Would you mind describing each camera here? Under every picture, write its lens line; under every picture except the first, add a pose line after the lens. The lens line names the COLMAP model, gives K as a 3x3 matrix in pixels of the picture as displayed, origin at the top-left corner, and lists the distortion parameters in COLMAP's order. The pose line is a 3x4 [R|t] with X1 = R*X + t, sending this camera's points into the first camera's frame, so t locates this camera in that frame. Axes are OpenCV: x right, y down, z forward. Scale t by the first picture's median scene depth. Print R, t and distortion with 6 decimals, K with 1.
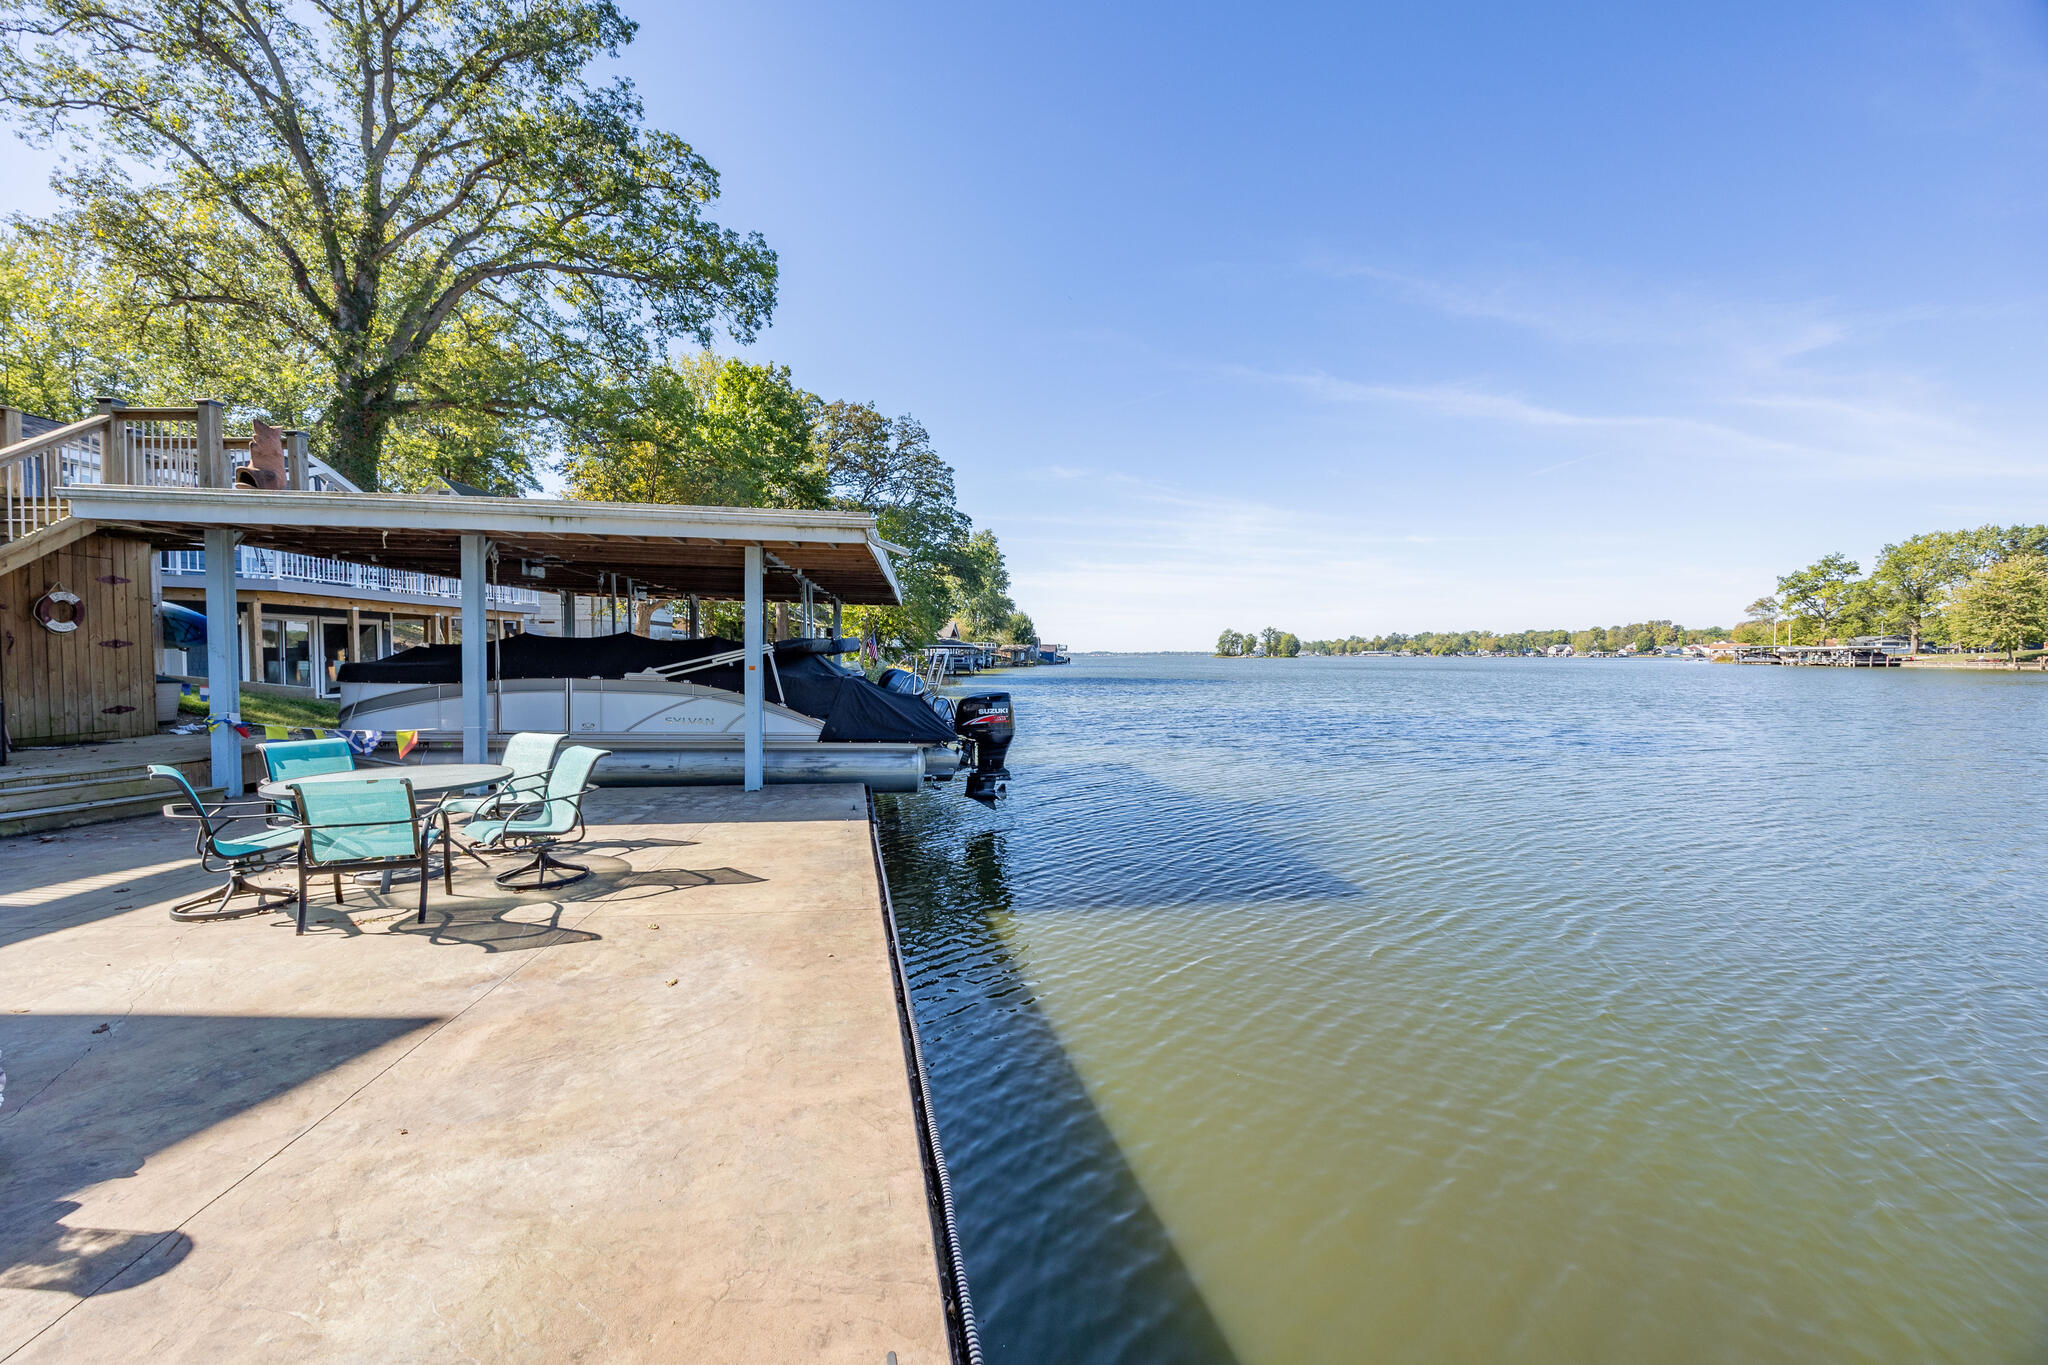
lens RADIAL K [[783.6, 0, 1034.3], [0, 783.6, 683.0], [0, 0, 1]] dist [-0.006225, 0.000735]
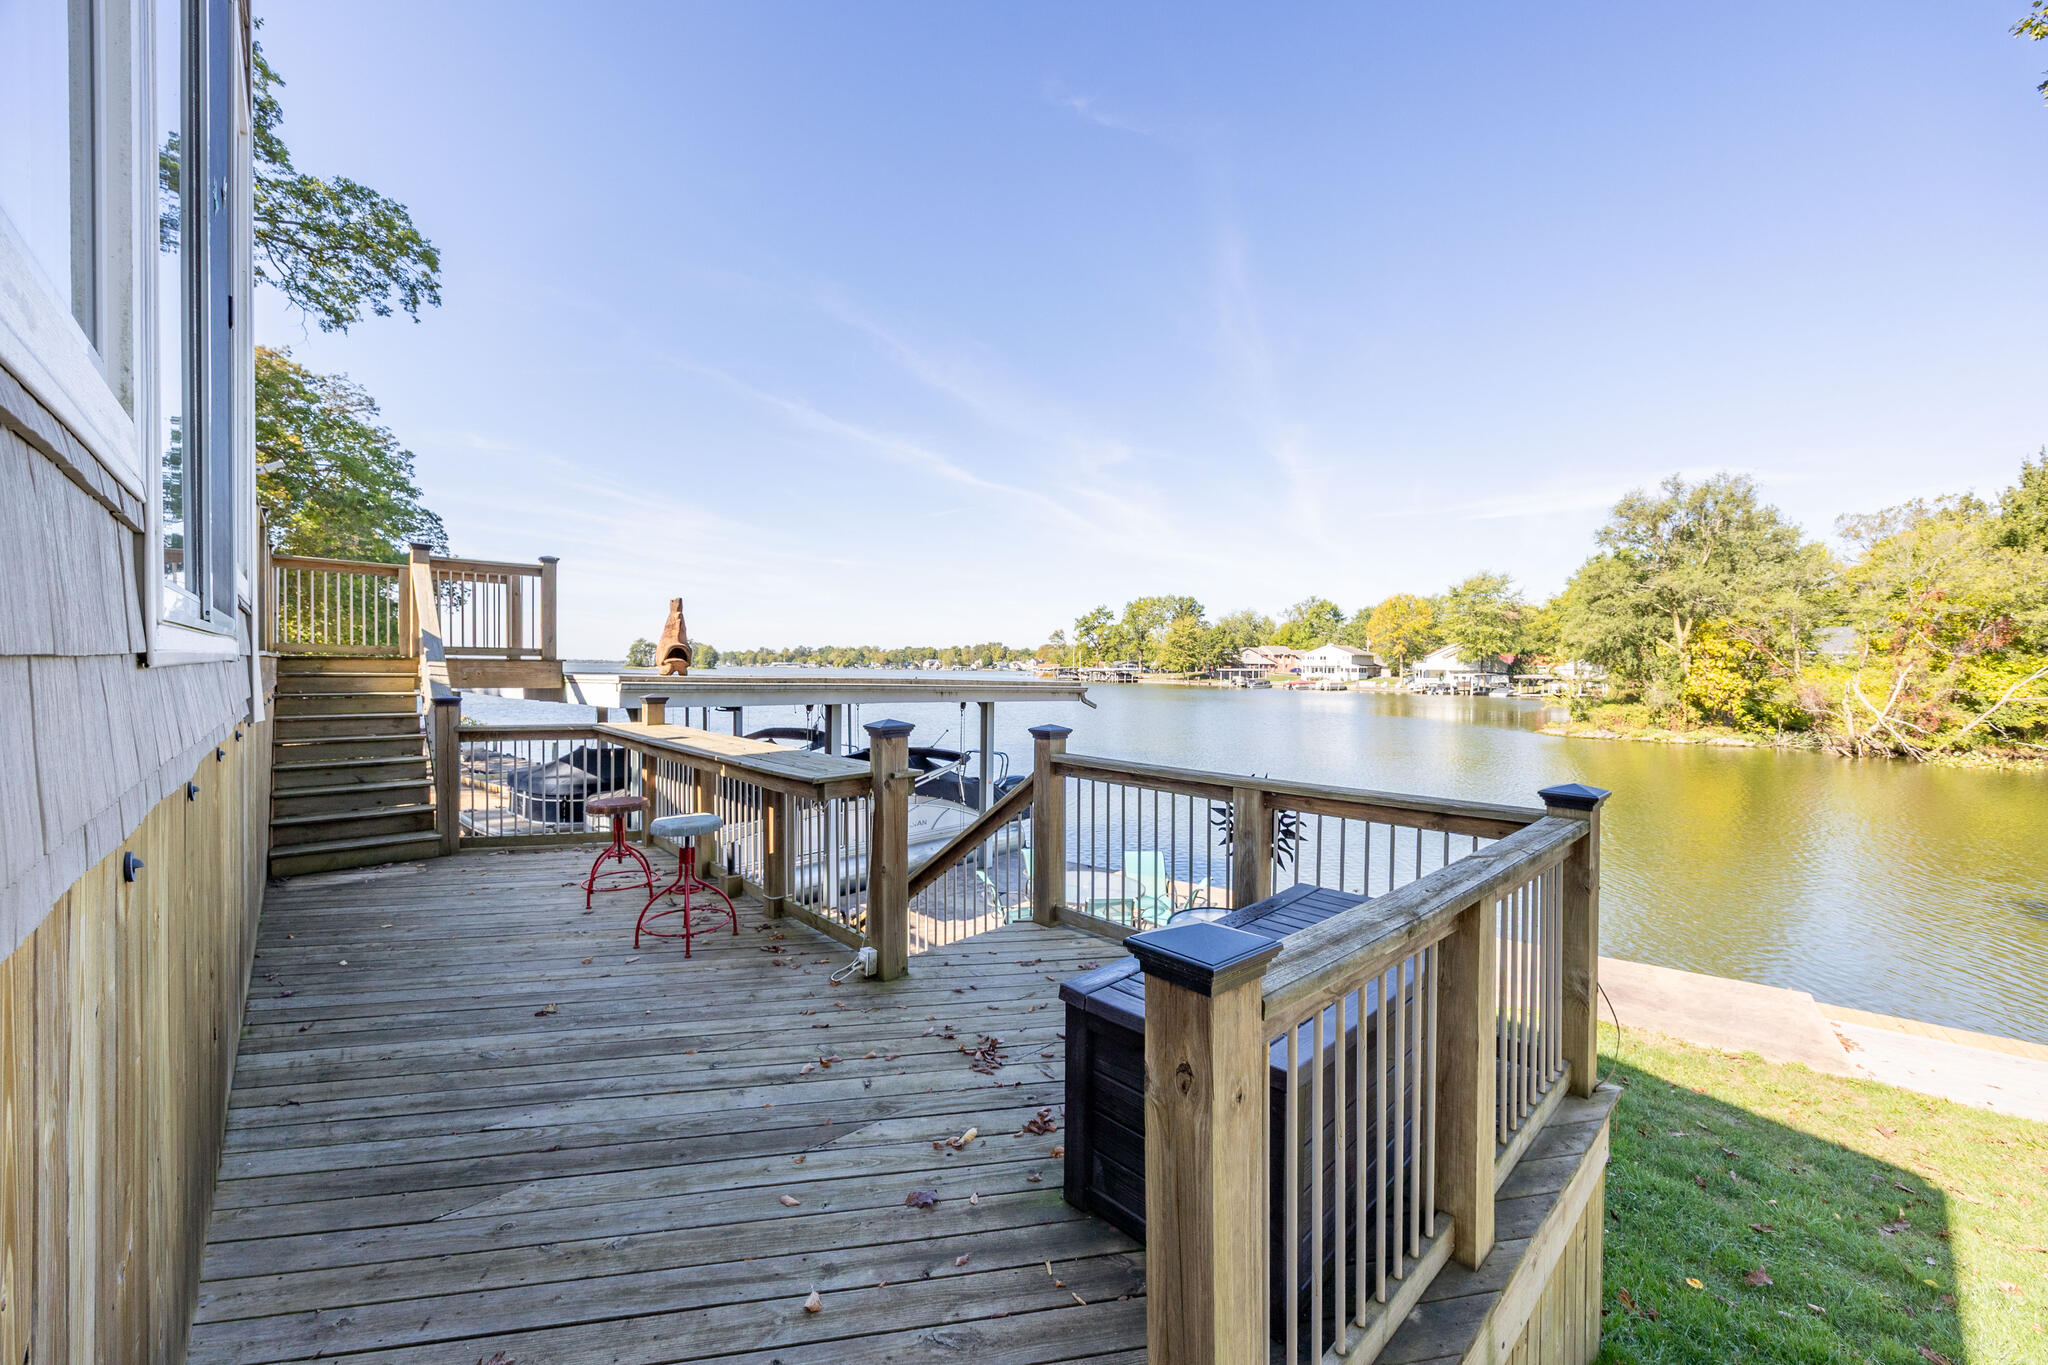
lens RADIAL K [[783.6, 0, 1021.0], [0, 783.6, 685.4], [0, 0, 1]] dist [-0.006225, 0.000735]
pose [[0.750264, -0.007175, 0.661099, -0.449142], [0.011484, 0.999932, -0.002181, -0.069289], [-0.661038, 0.009228, 0.750295, -0.040993]]
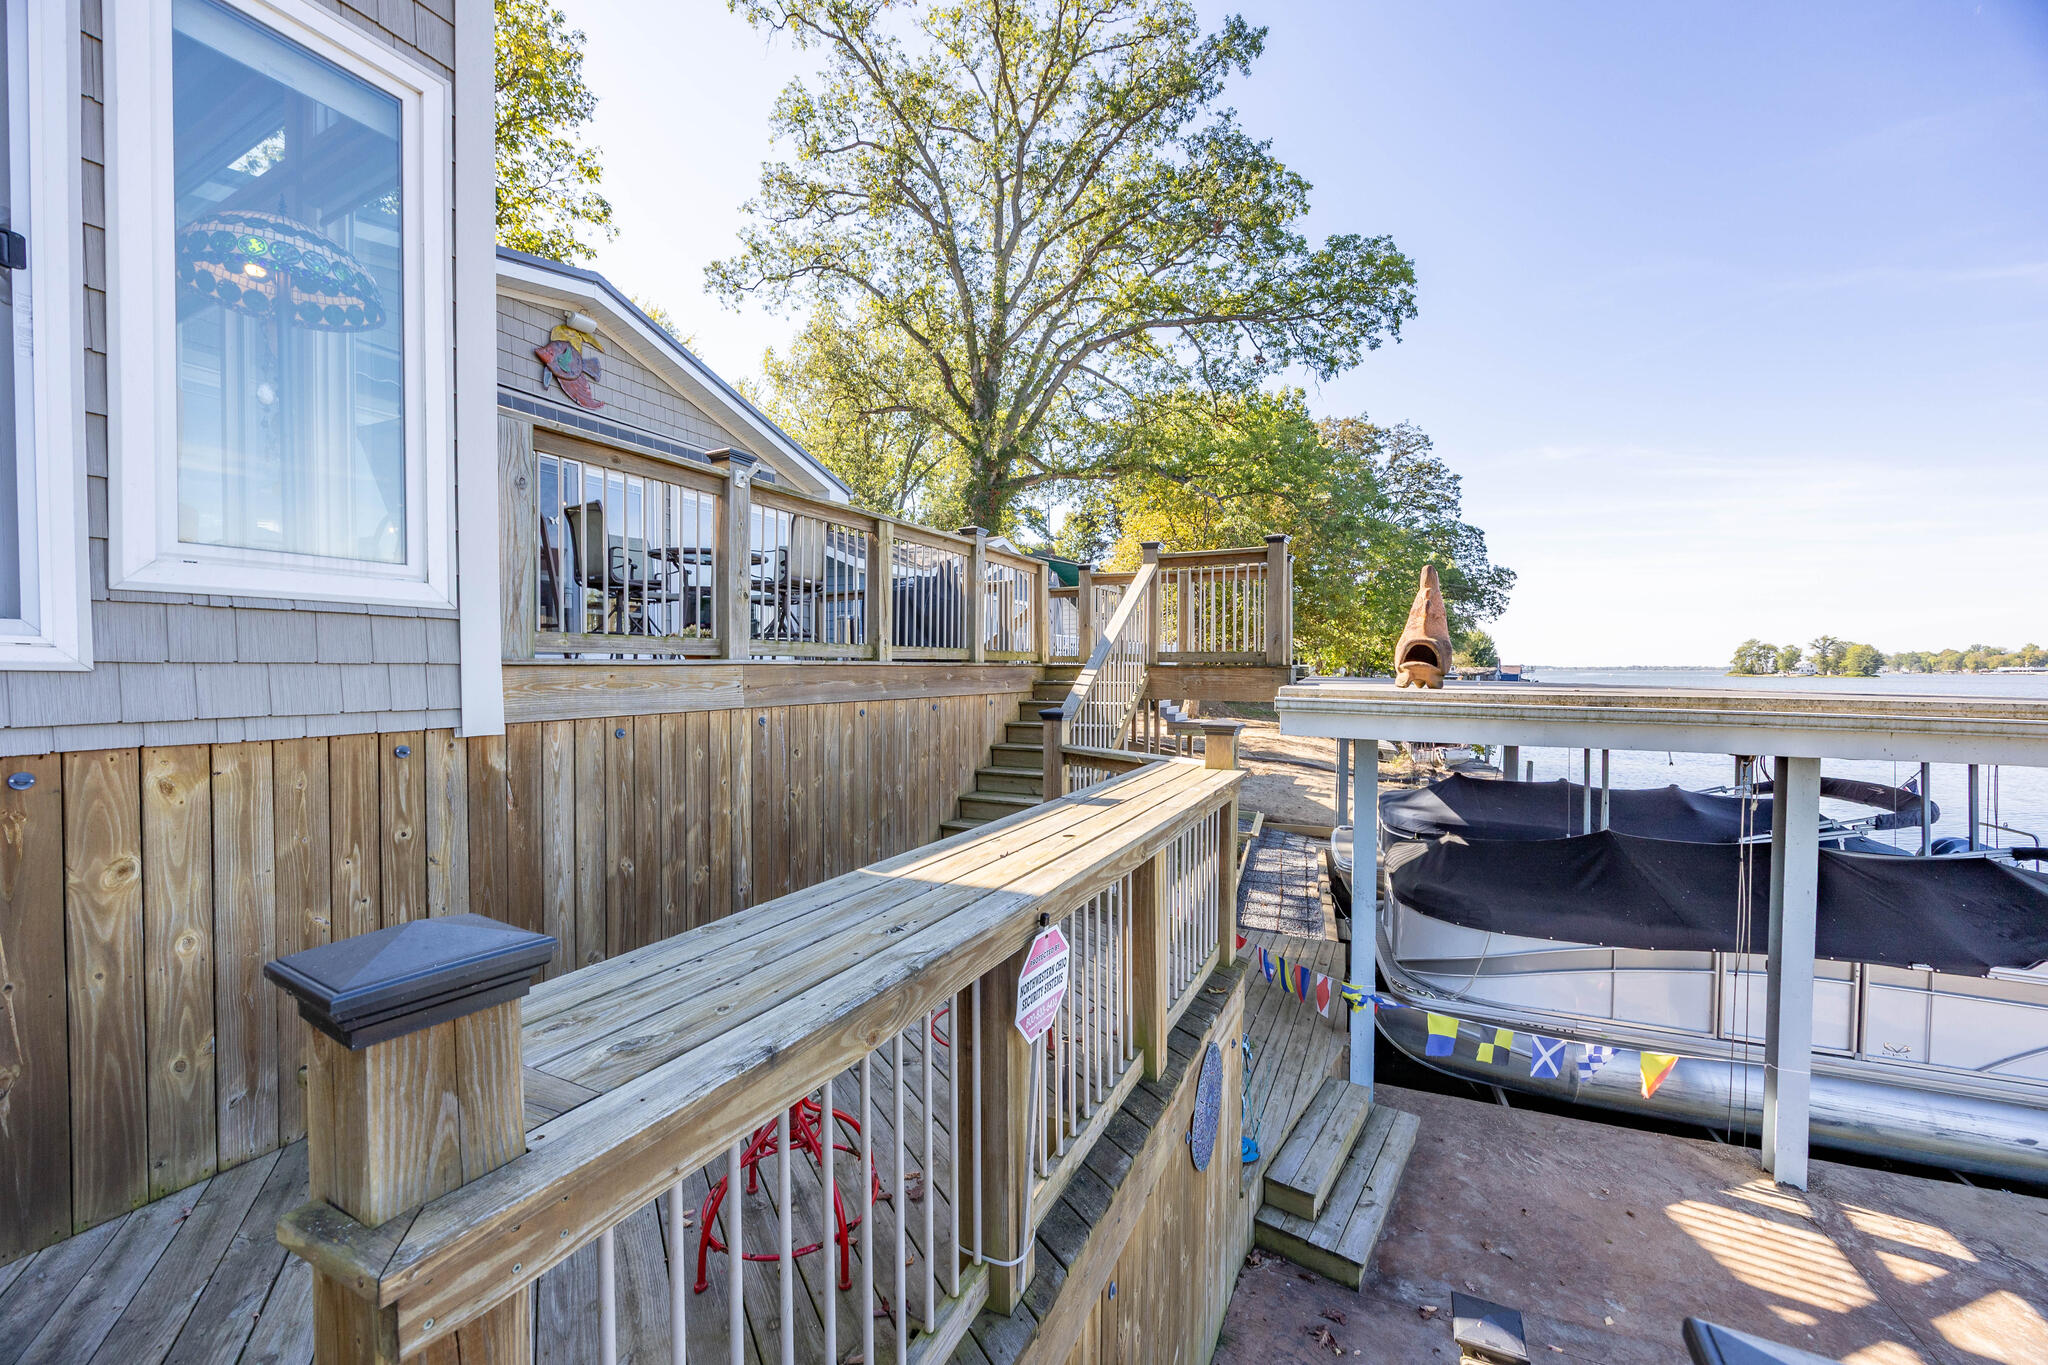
lens RADIAL K [[783.6, 0, 1022.3], [0, 783.6, 676.1], [0, 0, 1]] dist [-0.006225, 0.000735]
pose [[0.881855, 0.002988, -0.471511, -0.328241], [-0.016110, 0.999587, -0.023796, -0.072434], [0.471245, 0.028581, 0.881539, 0.076682]]
